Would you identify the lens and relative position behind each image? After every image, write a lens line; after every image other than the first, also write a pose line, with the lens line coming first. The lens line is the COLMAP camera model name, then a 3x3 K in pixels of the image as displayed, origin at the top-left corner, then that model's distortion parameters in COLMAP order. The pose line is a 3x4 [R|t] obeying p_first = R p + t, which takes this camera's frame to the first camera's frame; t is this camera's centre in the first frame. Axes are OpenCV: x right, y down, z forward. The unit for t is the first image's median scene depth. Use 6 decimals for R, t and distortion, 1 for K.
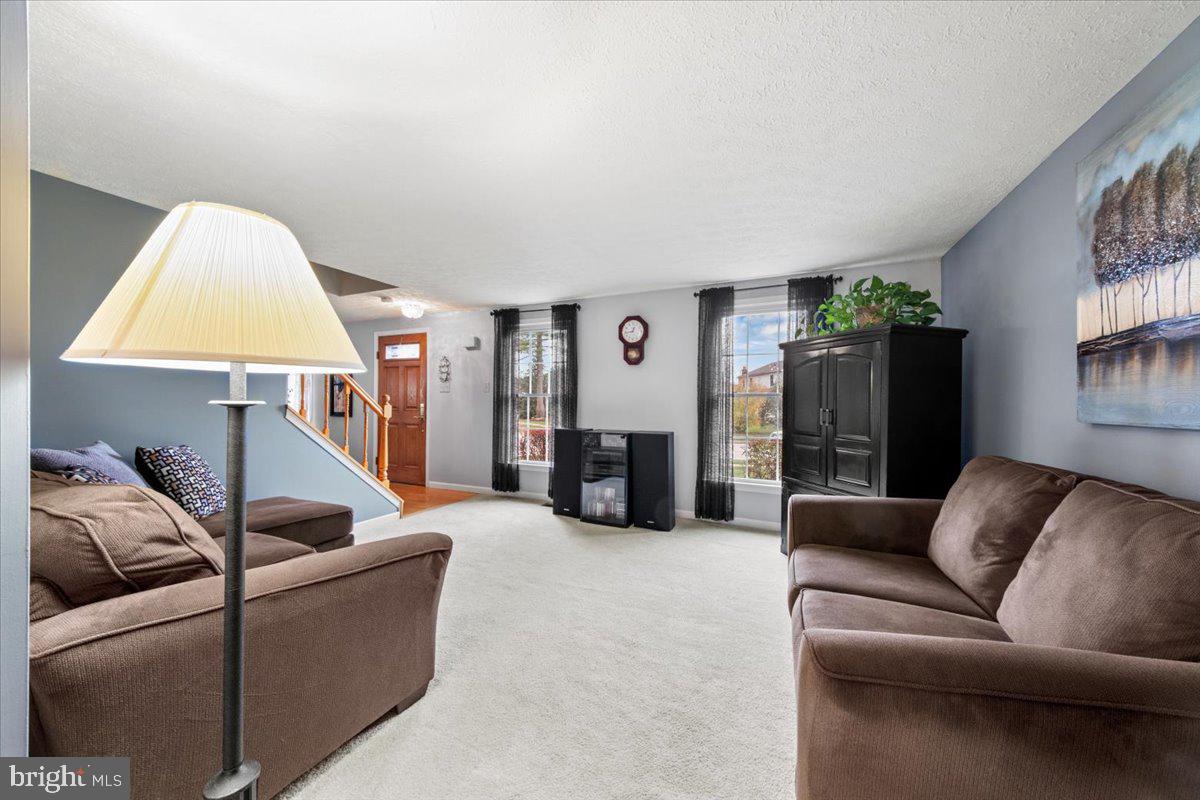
lens RADIAL K [[420.7, 0, 608.3], [0, 420.7, 398.0], [0, 0, 1]] dist [0.002439, -0.001730]
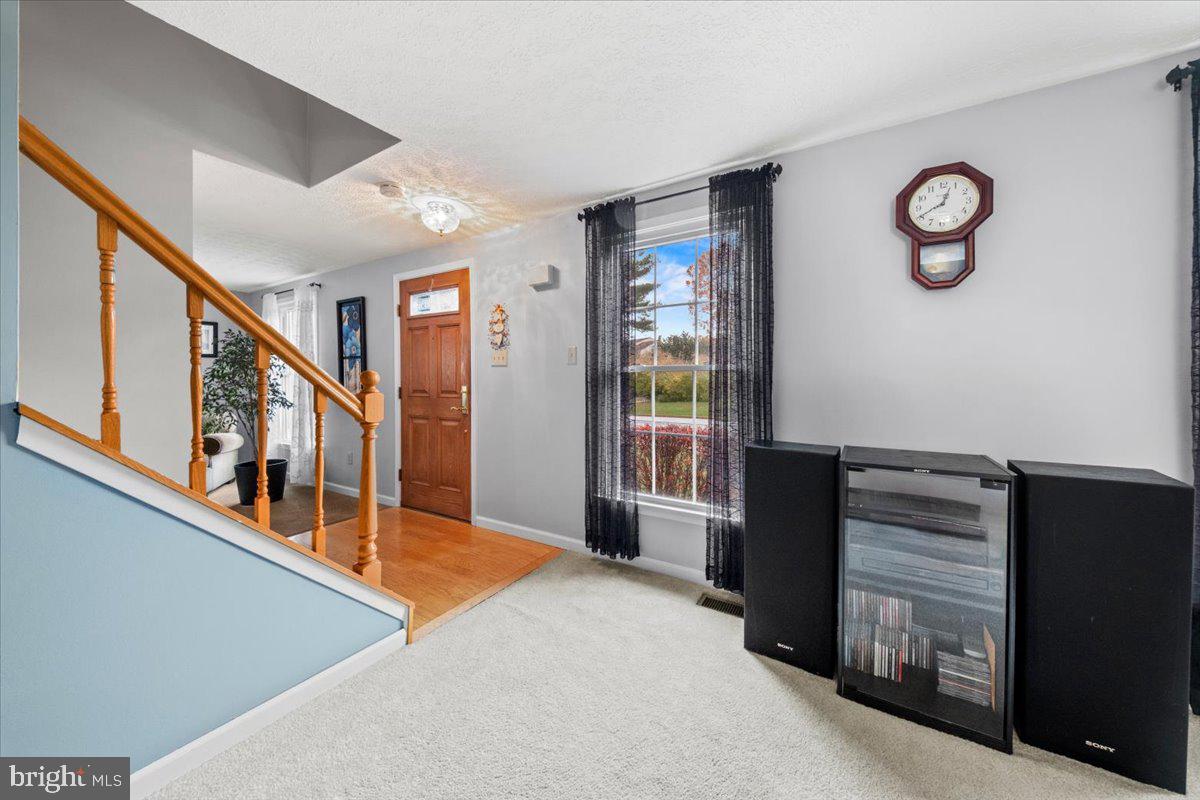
lens RADIAL K [[420.7, 0, 594.9], [0, 420.7, 383.5], [0, 0, 1]] dist [0.002439, -0.001730]
pose [[0.987532, -0.008506, -0.157190, -0.175757], [0.011890, 0.999717, 0.020603, -0.000269], [0.156971, -0.022215, 0.987353, 0.469647]]
